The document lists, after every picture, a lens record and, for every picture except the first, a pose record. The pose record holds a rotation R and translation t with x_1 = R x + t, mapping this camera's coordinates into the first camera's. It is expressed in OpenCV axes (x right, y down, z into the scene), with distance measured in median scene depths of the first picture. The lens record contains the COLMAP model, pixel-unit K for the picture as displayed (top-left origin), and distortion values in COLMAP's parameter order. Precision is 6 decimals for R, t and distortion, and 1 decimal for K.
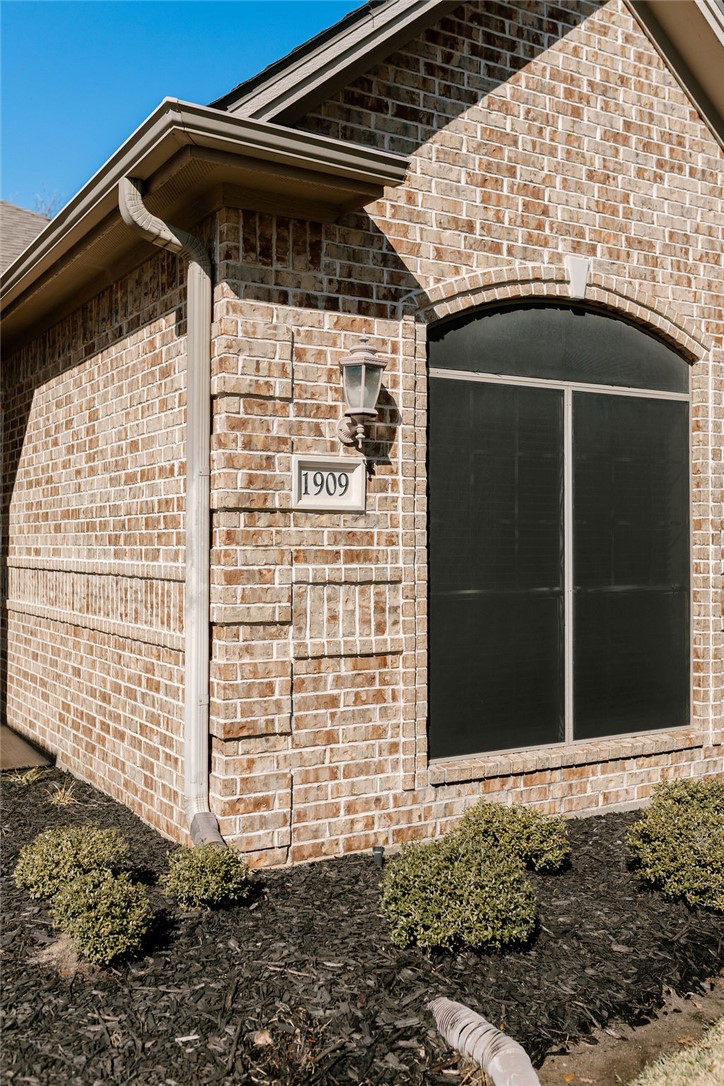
lens RADIAL K [[1045.6, 0, 362.0], [0, 1045.6, 543.0], [0, 0, 1]] dist [0.000984, 0.003598]
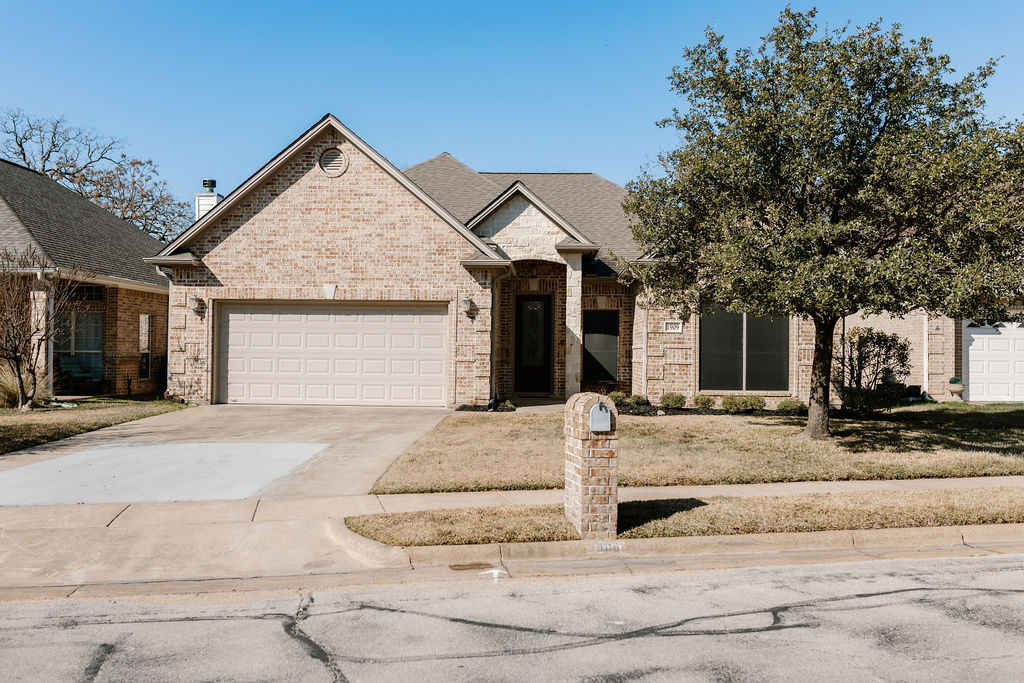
lens RADIAL K [[985.9, 0, 513.1], [0, 985.9, 353.5], [0, 0, 1]] dist [0.000984, 0.003598]
pose [[0.837022, 0.007177, -0.547122, 1.719029], [-0.007496, 0.999971, 0.001650, 0.057278], [0.547117, 0.002720, 0.837051, -2.966853]]
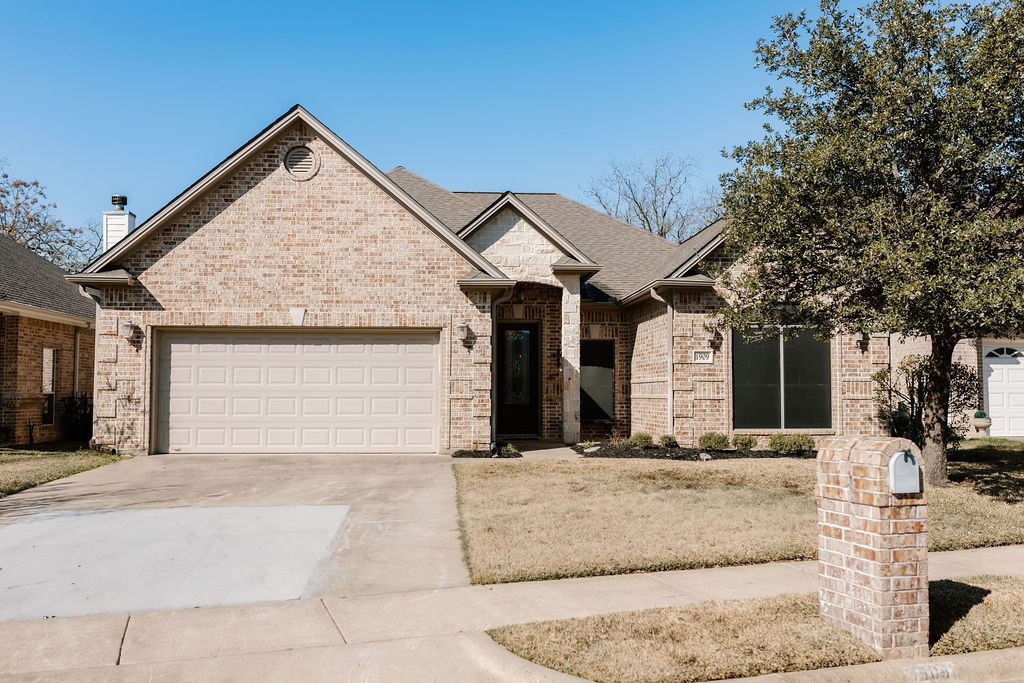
lens RADIAL K [[985.9, 0, 513.1], [0, 985.9, 353.5], [0, 0, 1]] dist [0.000984, 0.003598]
pose [[0.895305, -0.019540, -0.445024, 0.977515], [0.002007, 0.999204, -0.039835, 0.079099], [0.445449, 0.034772, 0.894632, -2.653672]]
